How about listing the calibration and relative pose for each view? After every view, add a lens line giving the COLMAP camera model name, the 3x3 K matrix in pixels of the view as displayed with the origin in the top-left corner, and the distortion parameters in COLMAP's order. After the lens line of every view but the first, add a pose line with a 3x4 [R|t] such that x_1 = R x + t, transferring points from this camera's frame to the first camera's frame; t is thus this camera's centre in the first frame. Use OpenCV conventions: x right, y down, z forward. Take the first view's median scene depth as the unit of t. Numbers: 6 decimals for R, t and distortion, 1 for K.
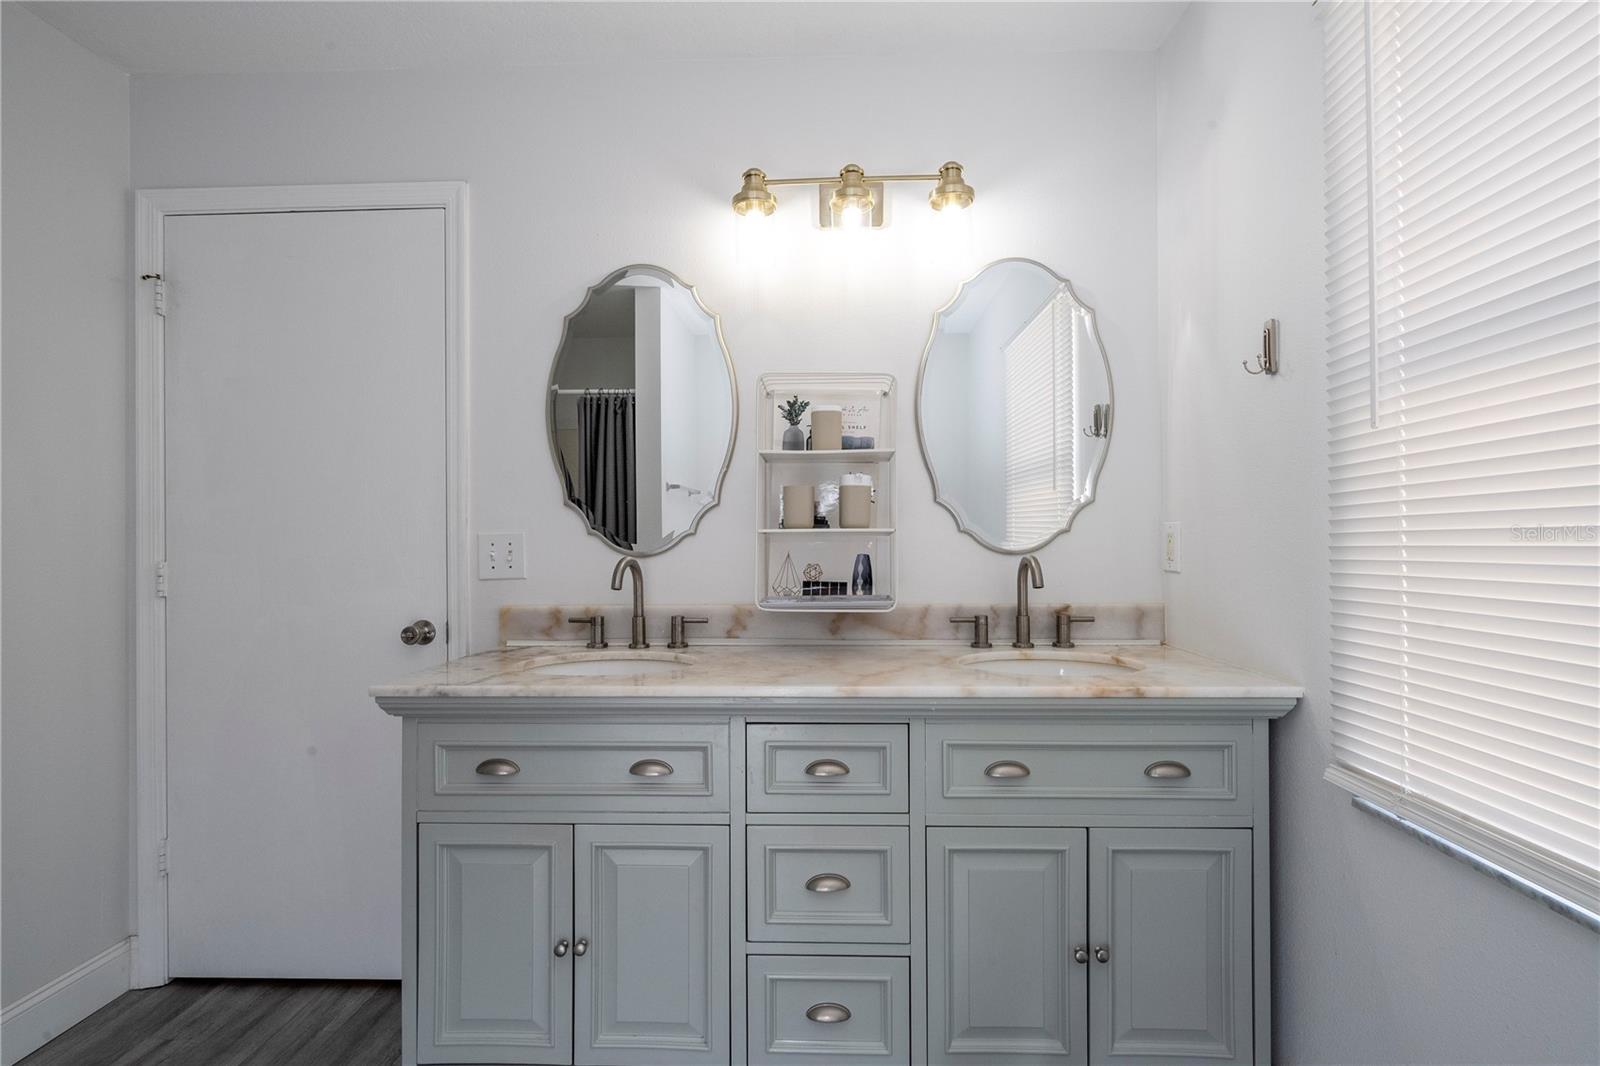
lens RADIAL K [[723.1, 0, 800.2], [0, 723.1, 530.4], [0, 0, 1]] dist [-0.005607, 0.003593]
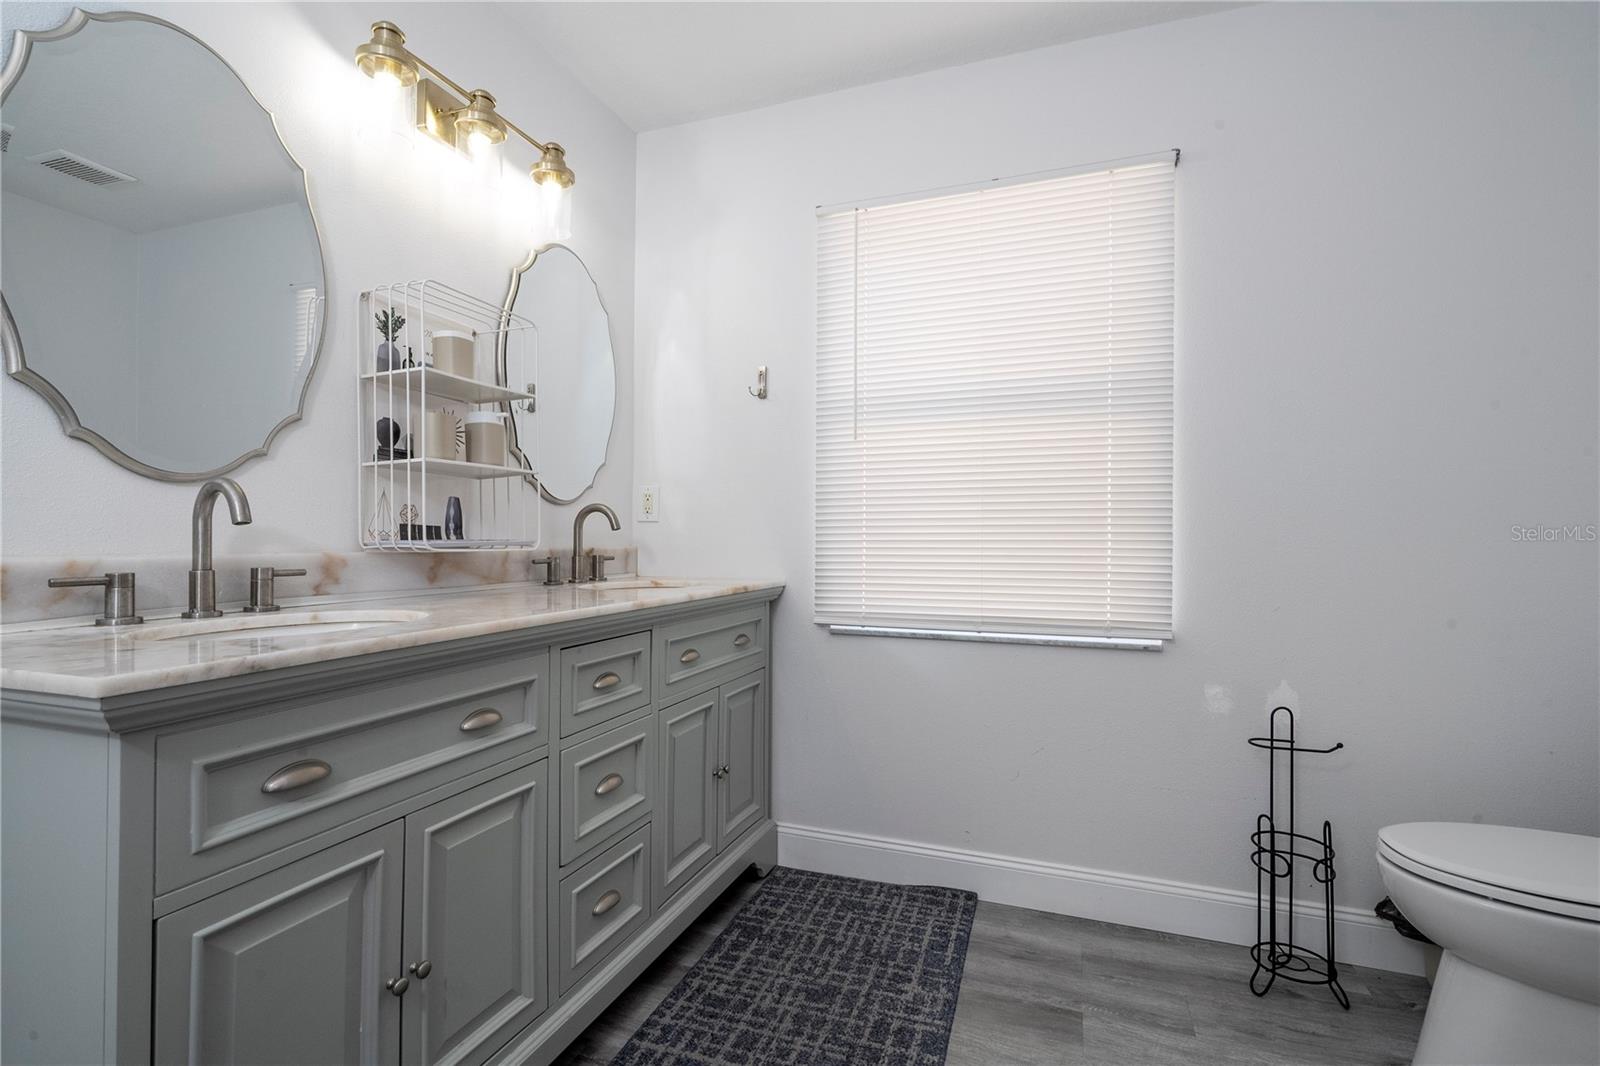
lens RADIAL K [[723.1, 0, 802.3], [0, 723.1, 531.7], [0, 0, 1]] dist [-0.005607, 0.003593]
pose [[0.330584, 0.013753, 0.943676, -0.688455], [-0.021322, 0.999747, -0.007101, 0.079418], [-0.943536, -0.017773, 0.330794, 0.273111]]
